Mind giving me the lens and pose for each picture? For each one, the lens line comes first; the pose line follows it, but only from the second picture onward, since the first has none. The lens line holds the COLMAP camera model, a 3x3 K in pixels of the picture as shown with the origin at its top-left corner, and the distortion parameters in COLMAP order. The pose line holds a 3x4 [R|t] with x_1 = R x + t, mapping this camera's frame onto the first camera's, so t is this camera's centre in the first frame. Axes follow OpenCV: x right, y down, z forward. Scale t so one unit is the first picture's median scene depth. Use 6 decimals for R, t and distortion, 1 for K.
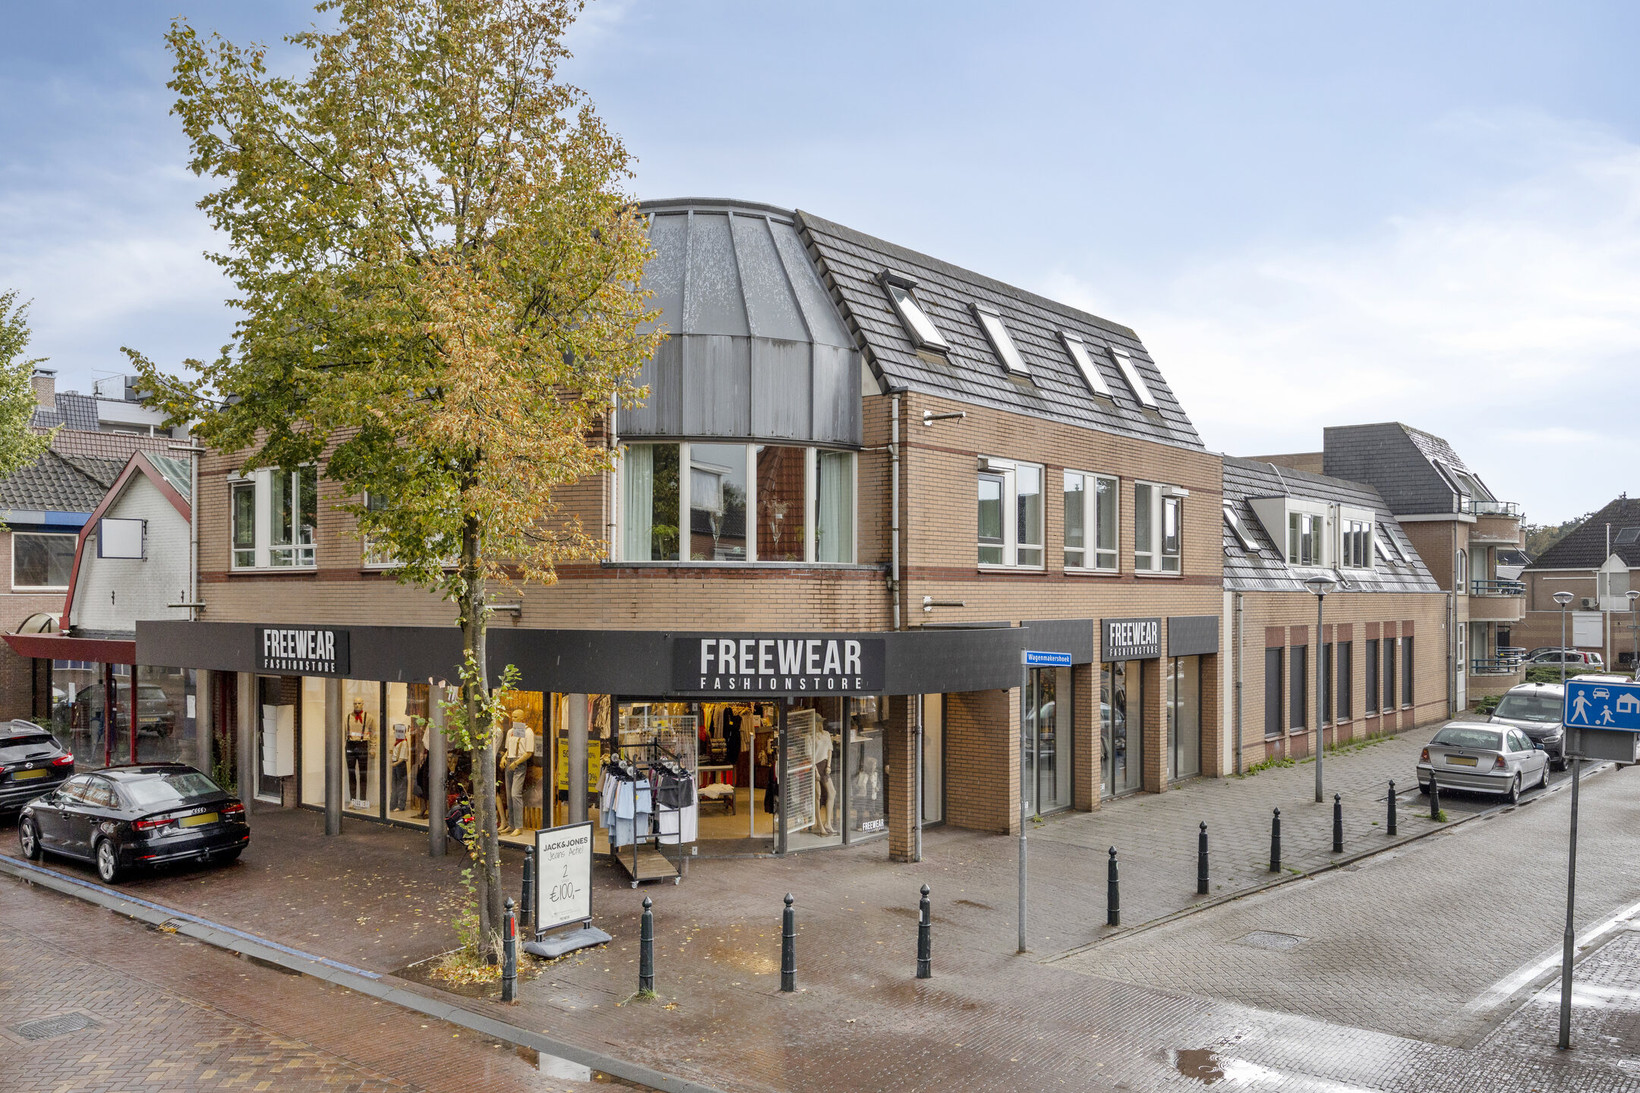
lens RADIAL K [[1337.4, 0, 821.3], [0, 1337.4, 594.7], [0, 0, 1]] dist [0.003560, -0.004389]
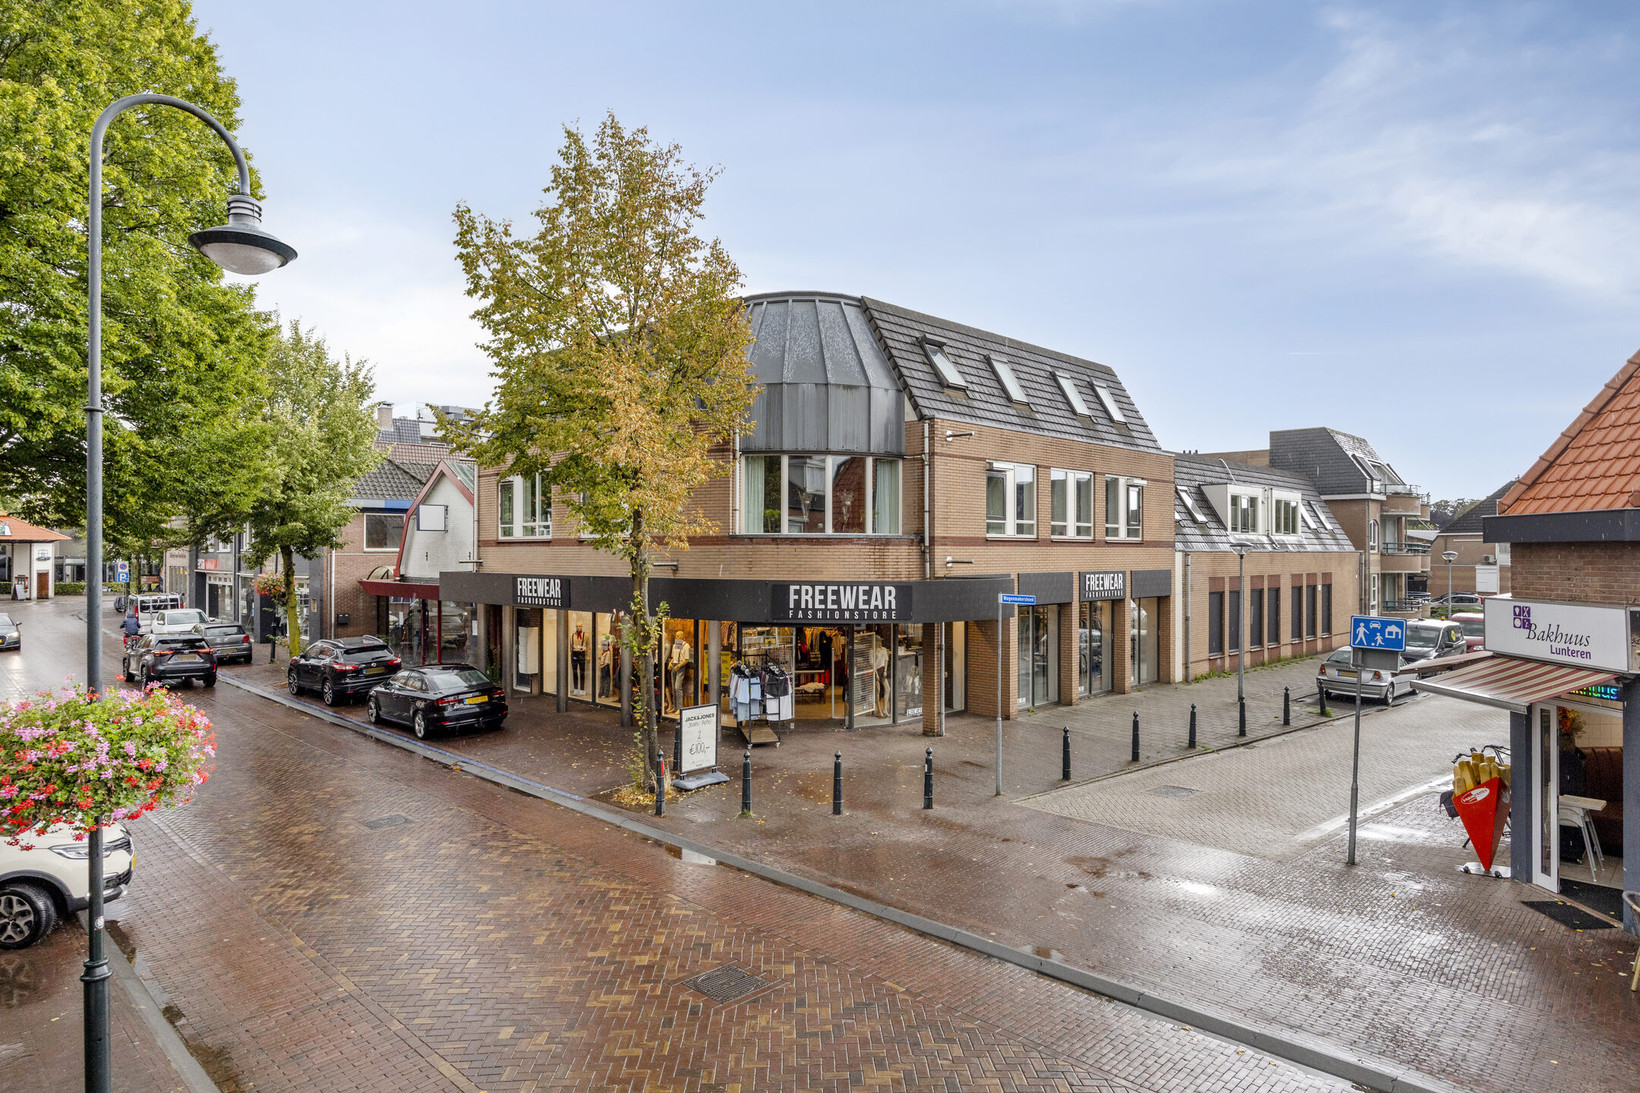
lens RADIAL K [[965.5, 0, 820.0], [0, 965.5, 546.5], [0, 0, 1]] dist [0.001606, 0.000997]
pose [[0.994536, -0.000808, -0.104389, 0.049832], [0.000255, 0.999986, -0.005307, -0.004318], [0.104392, 0.005251, 0.994522, -0.076243]]
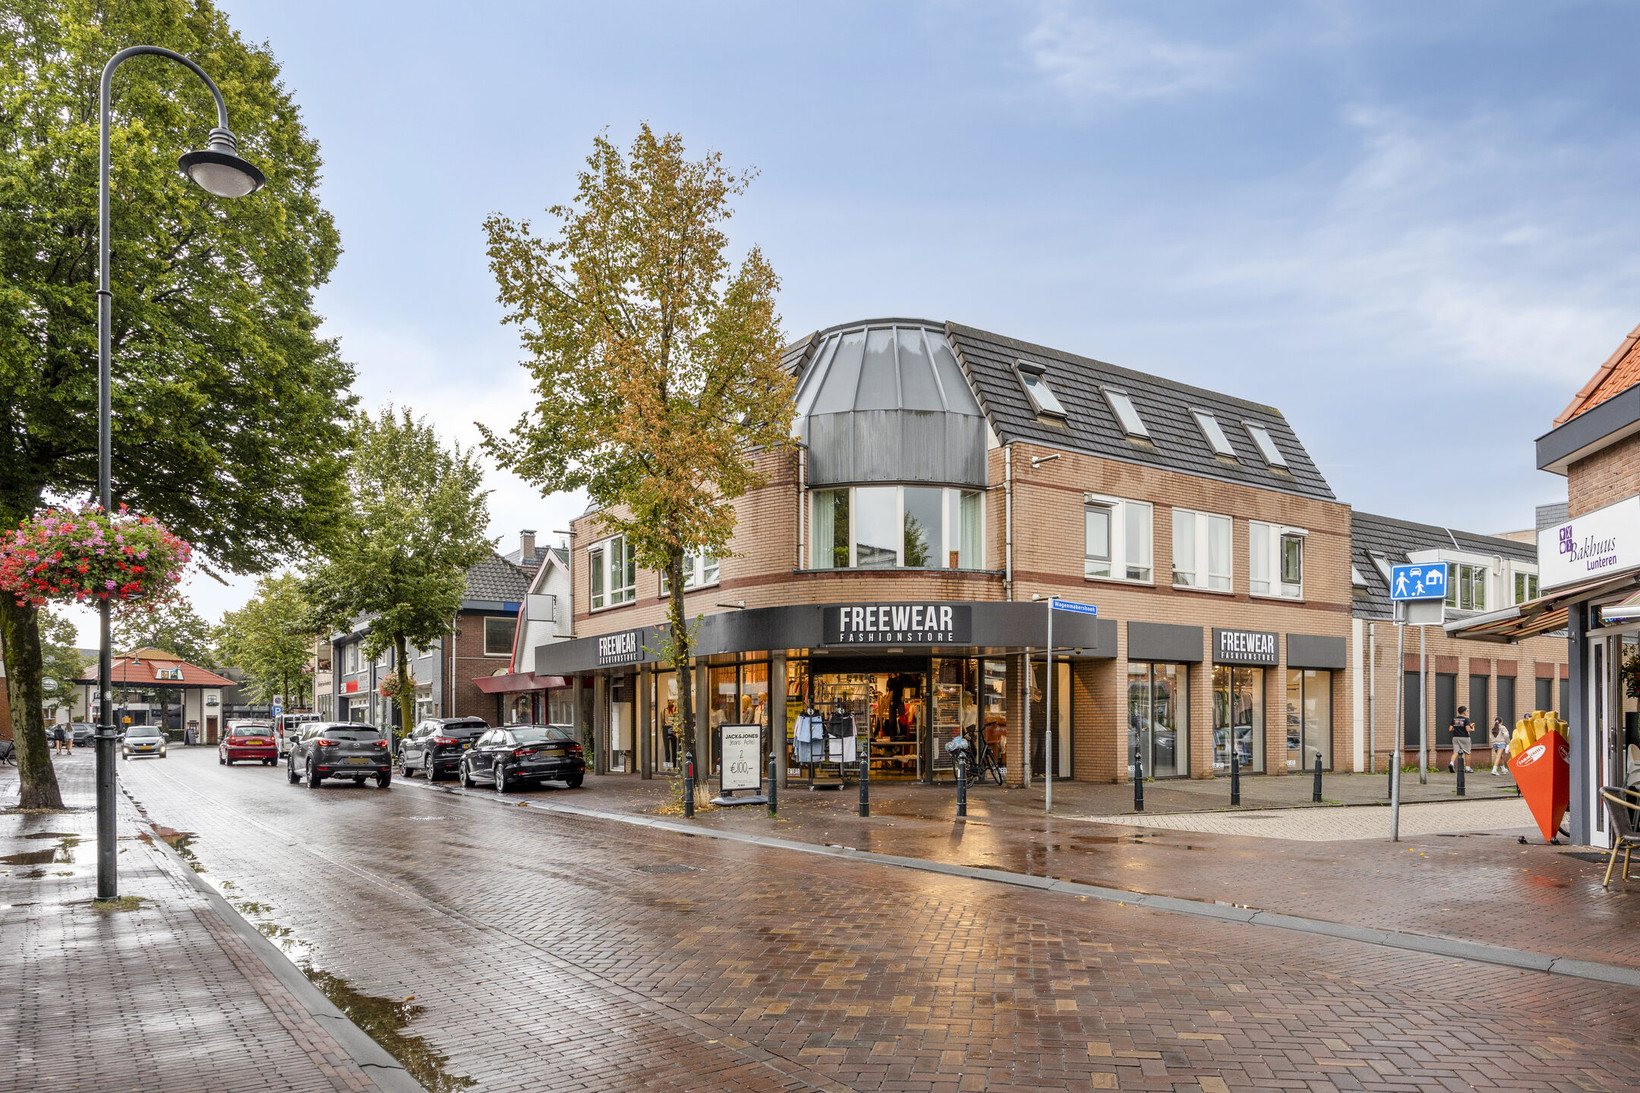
lens RADIAL K [[1128.6, 0, 822.2], [0, 1128.6, 716.6], [0, 0, 1]] dist [0.006146, 0.001059]
pose [[0.955903, -0.006871, -0.293601, 0.211039], [0.003973, 0.999937, -0.010466, 0.138365], [0.293655, 0.008838, 0.955871, -0.151562]]
